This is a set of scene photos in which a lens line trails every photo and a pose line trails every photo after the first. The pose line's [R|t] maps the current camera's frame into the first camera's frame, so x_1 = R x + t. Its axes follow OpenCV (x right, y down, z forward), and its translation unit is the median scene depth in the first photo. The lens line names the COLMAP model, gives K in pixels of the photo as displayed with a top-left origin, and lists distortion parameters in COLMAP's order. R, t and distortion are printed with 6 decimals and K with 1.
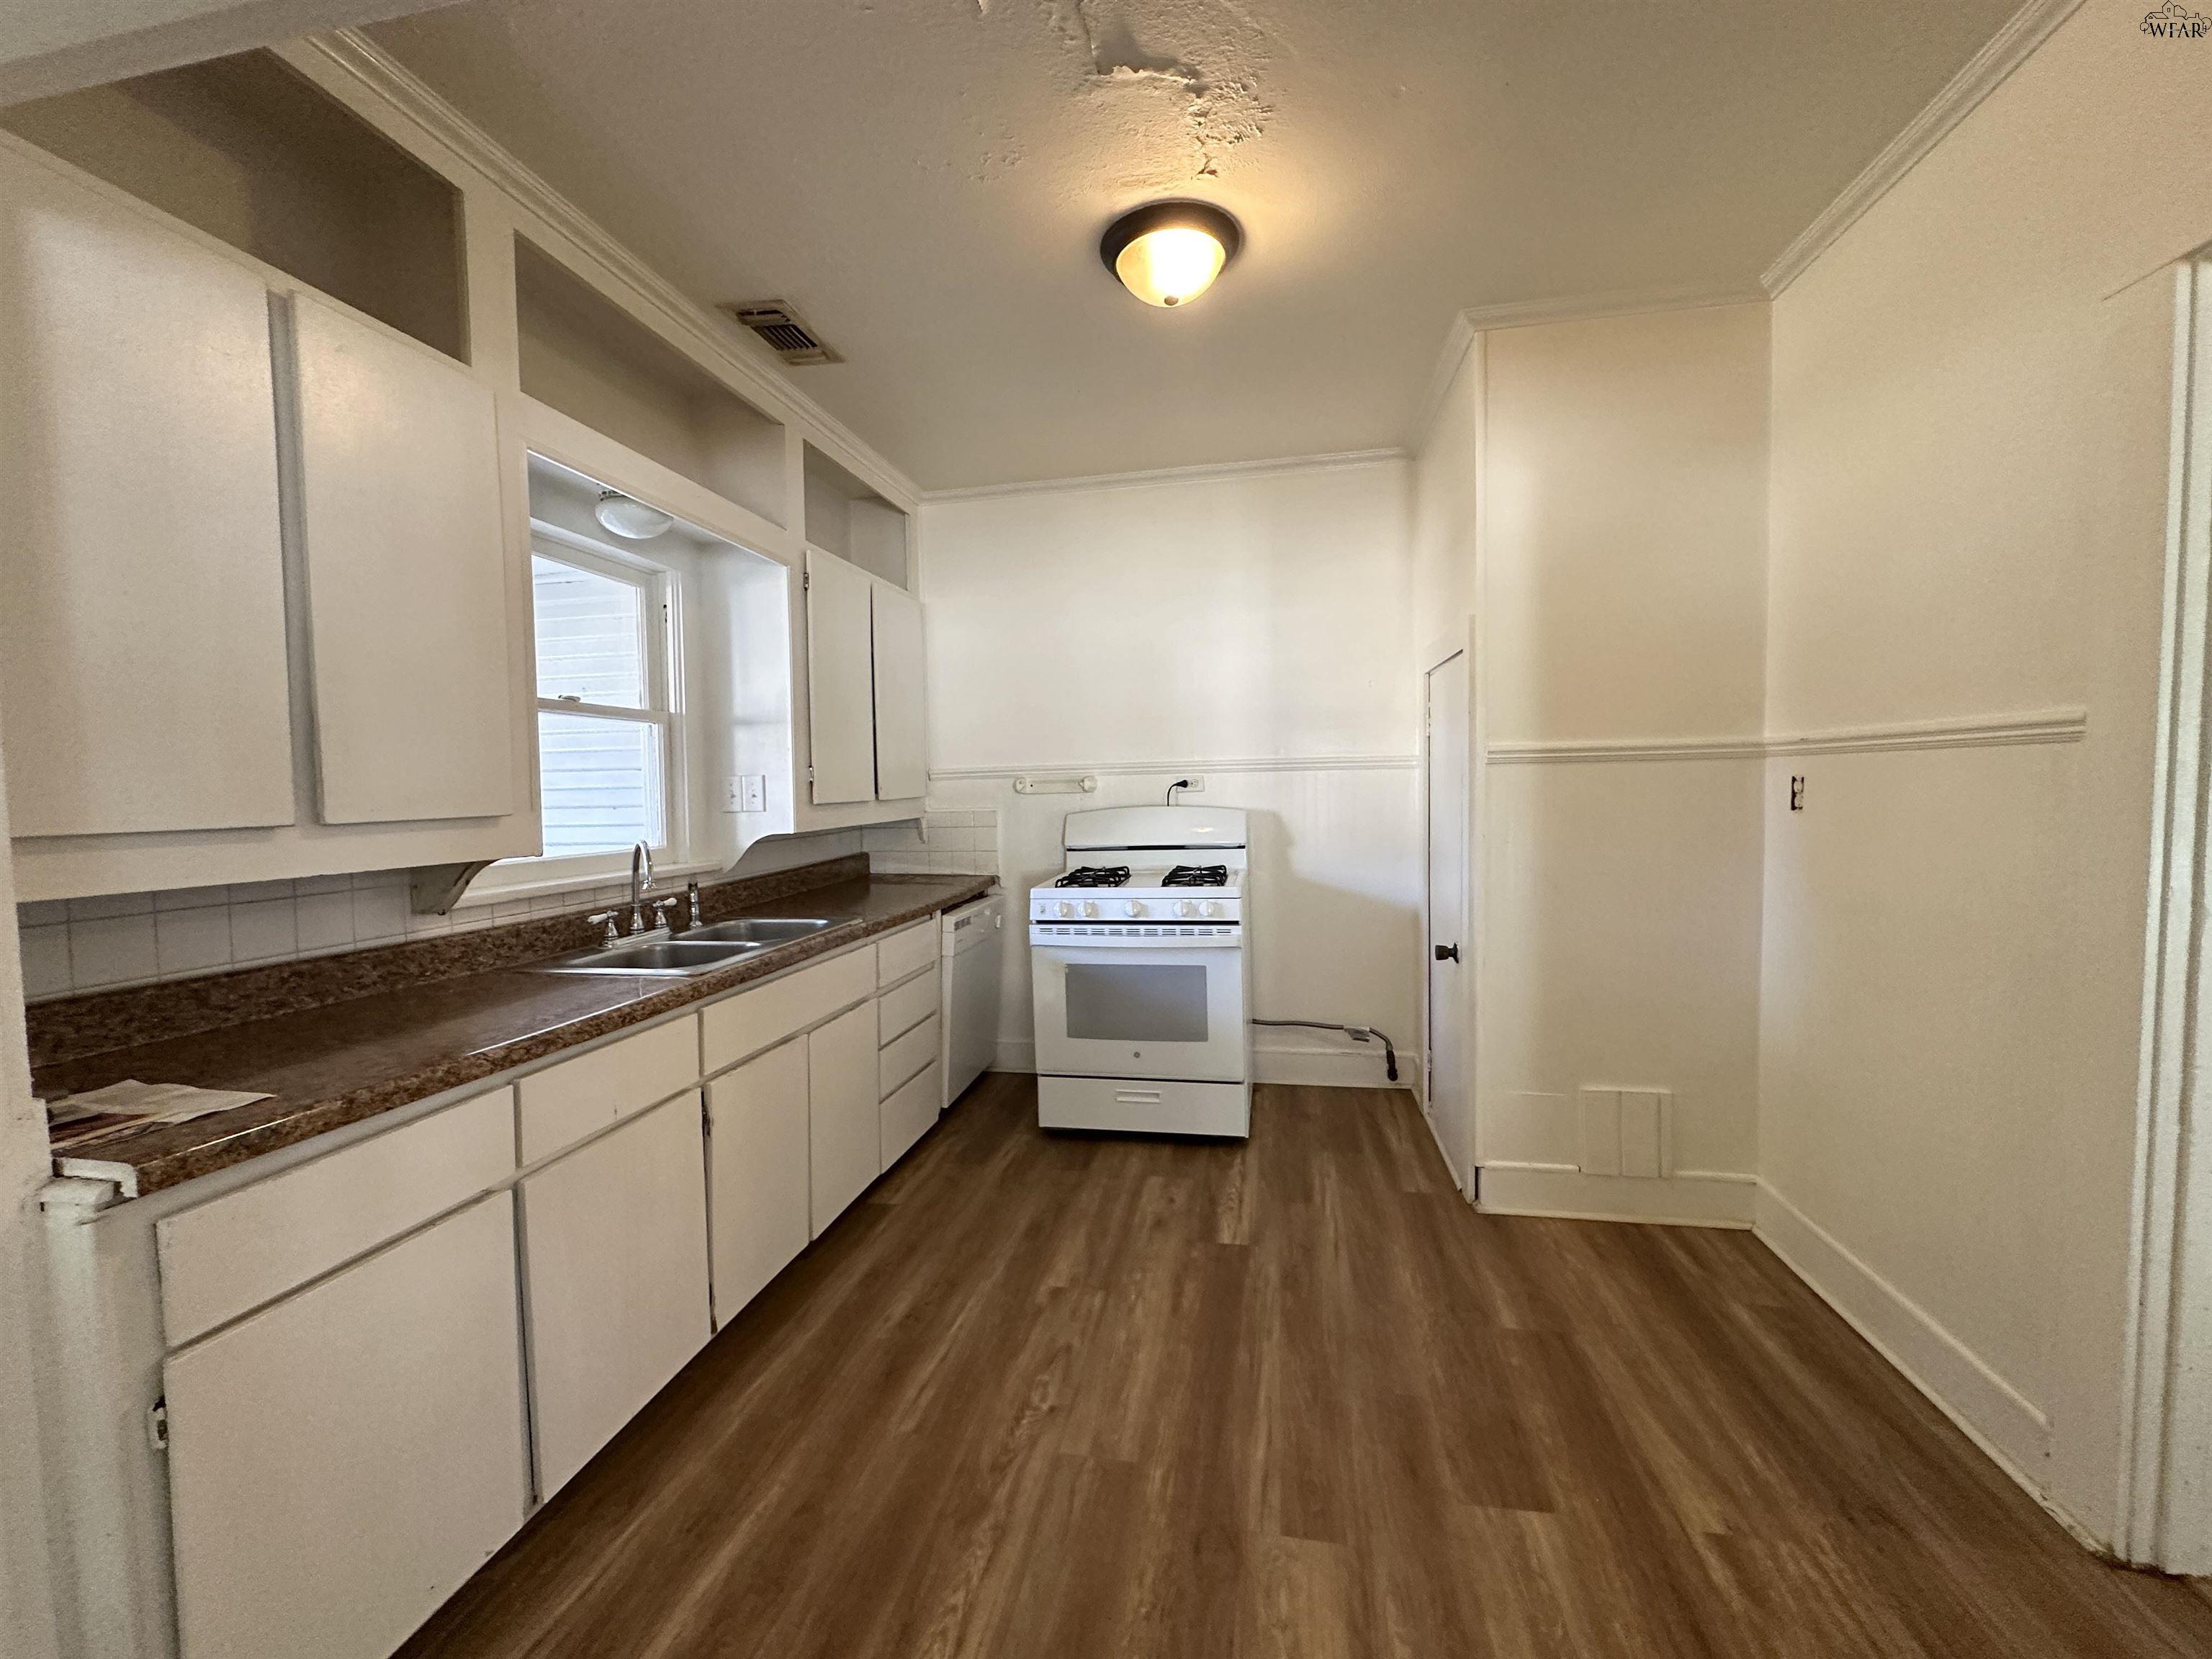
lens RADIAL K [[879.8, 0, 1102.4], [0, 879.8, 831.1], [0, 0, 1]] dist [-0.006404, 0.001429]
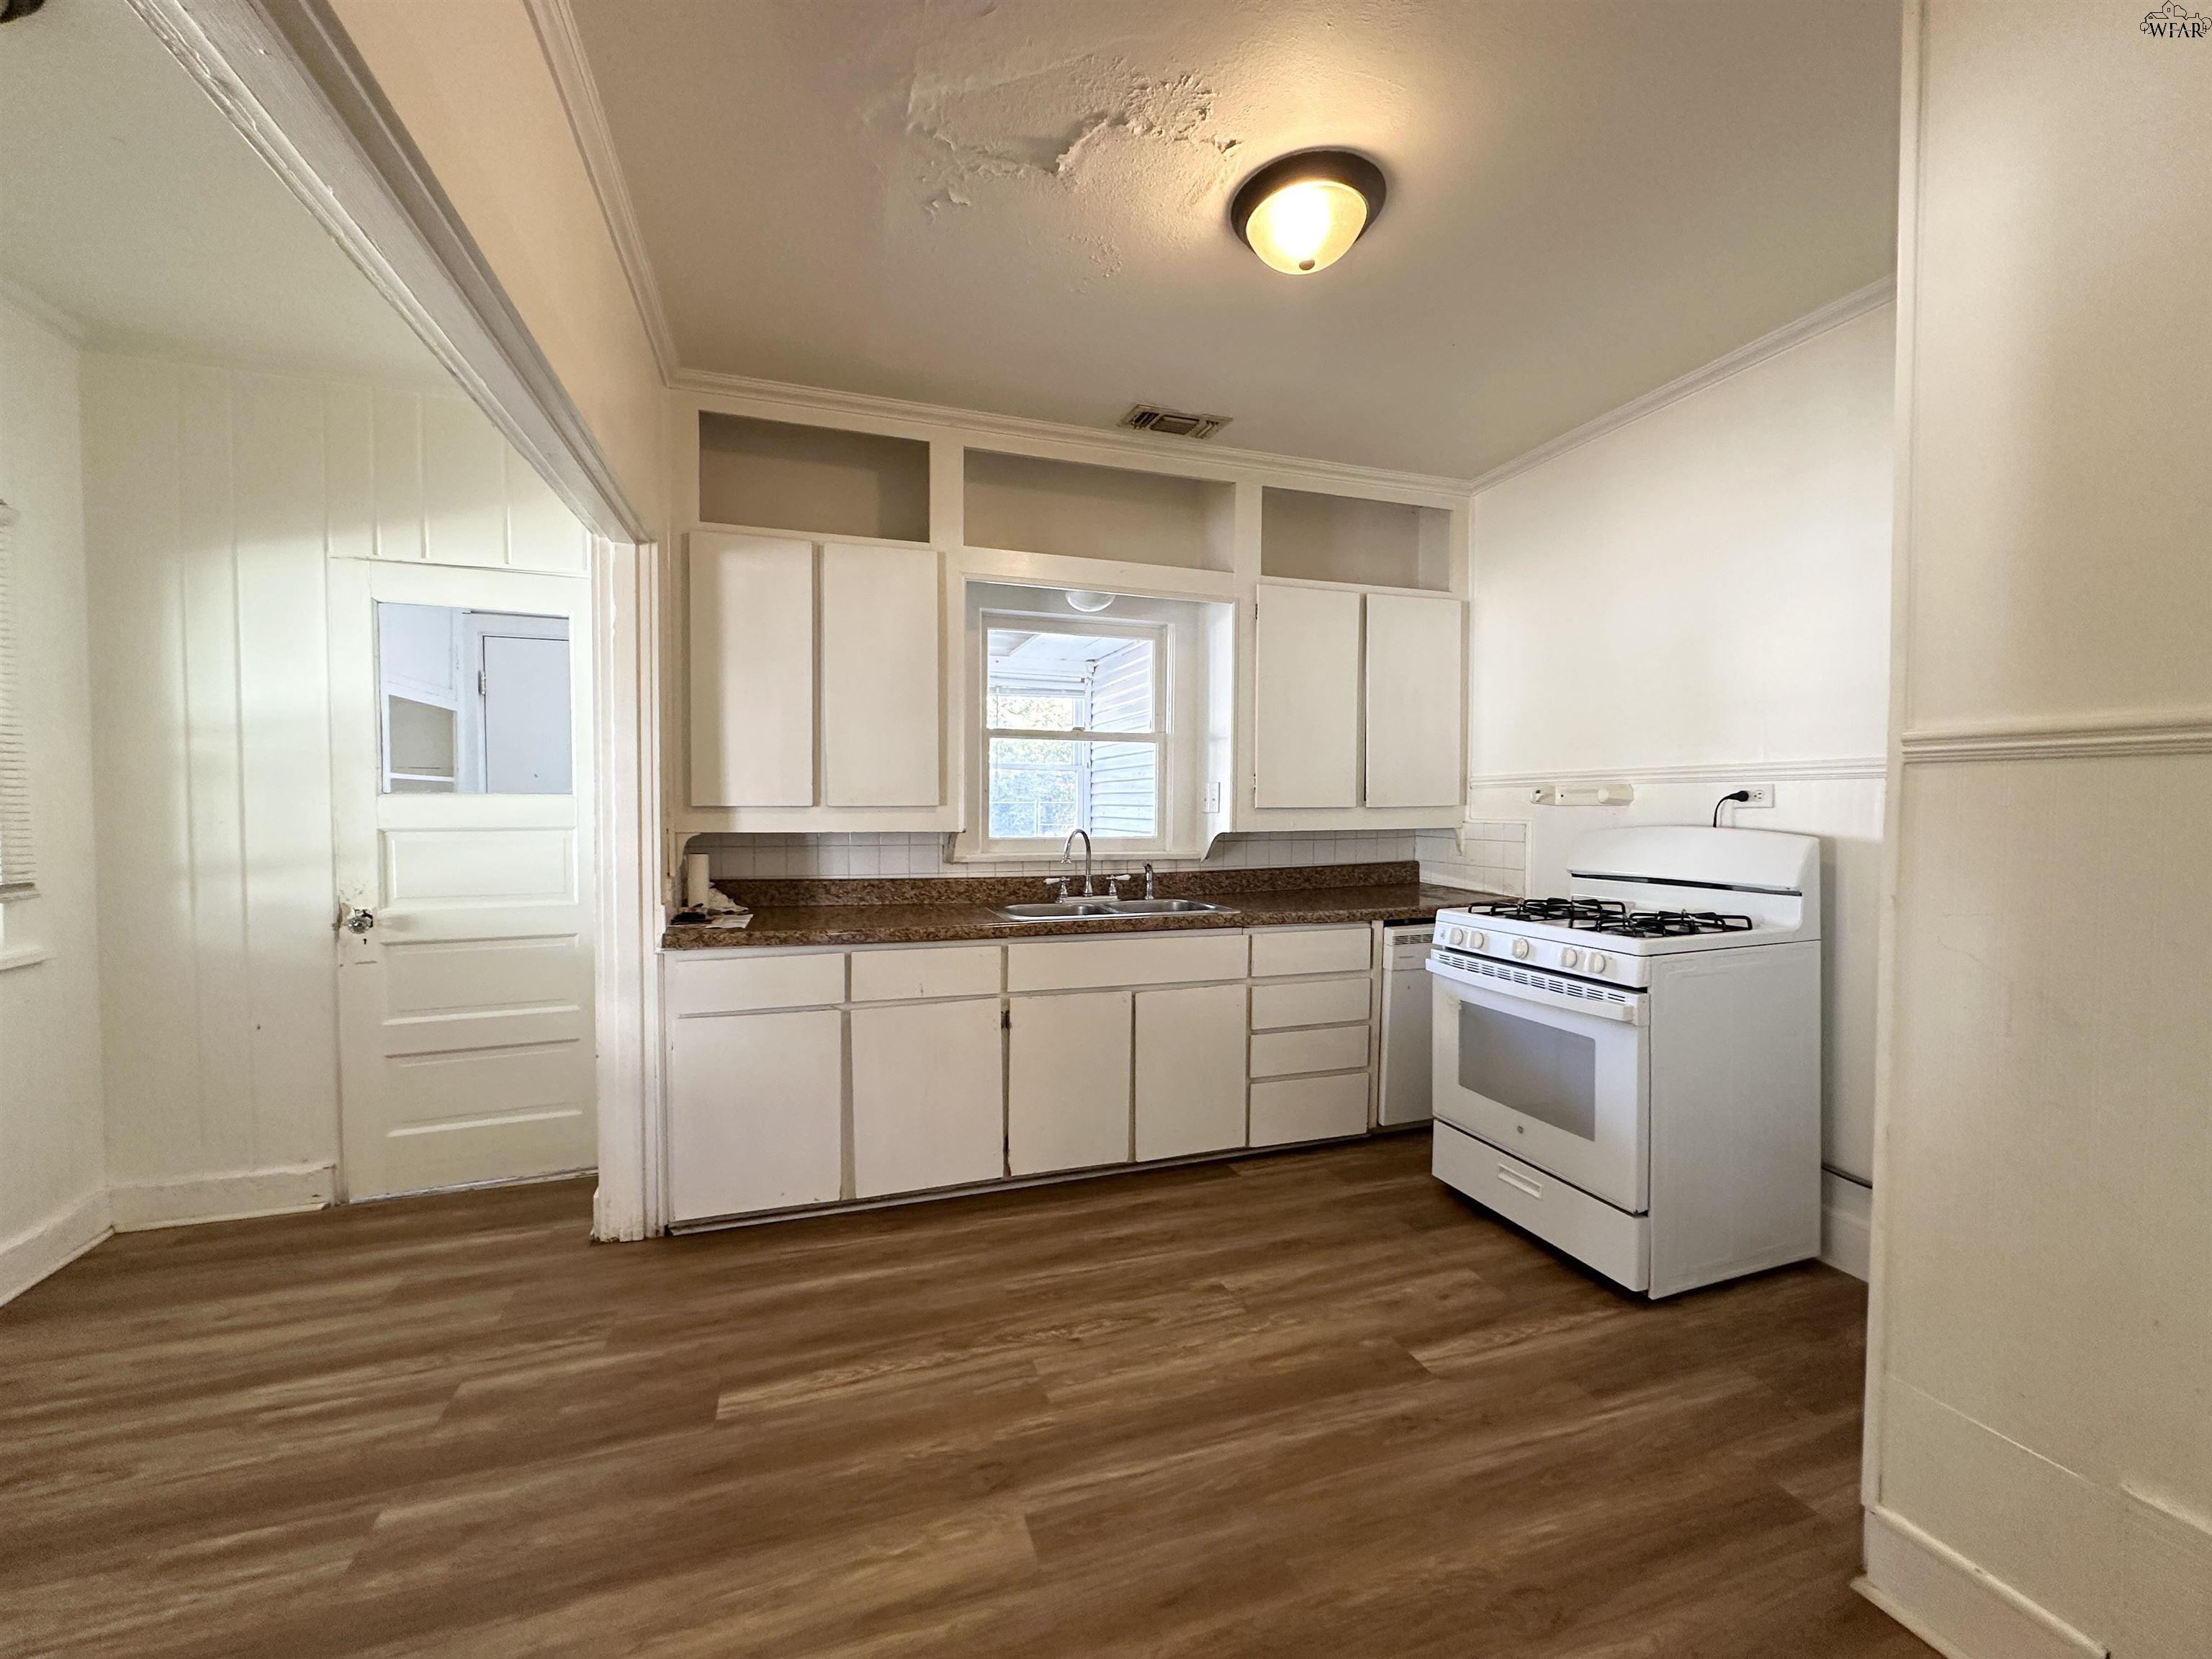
lens RADIAL K [[879.8, 0, 1103.3], [0, 879.8, 831.5], [0, 0, 1]] dist [-0.006404, 0.001429]
pose [[0.497160, 0.050639, -0.866180, 0.691053], [-0.057857, 0.998008, 0.025138, -0.021908], [0.865728, 0.037617, 0.499100, 0.331763]]
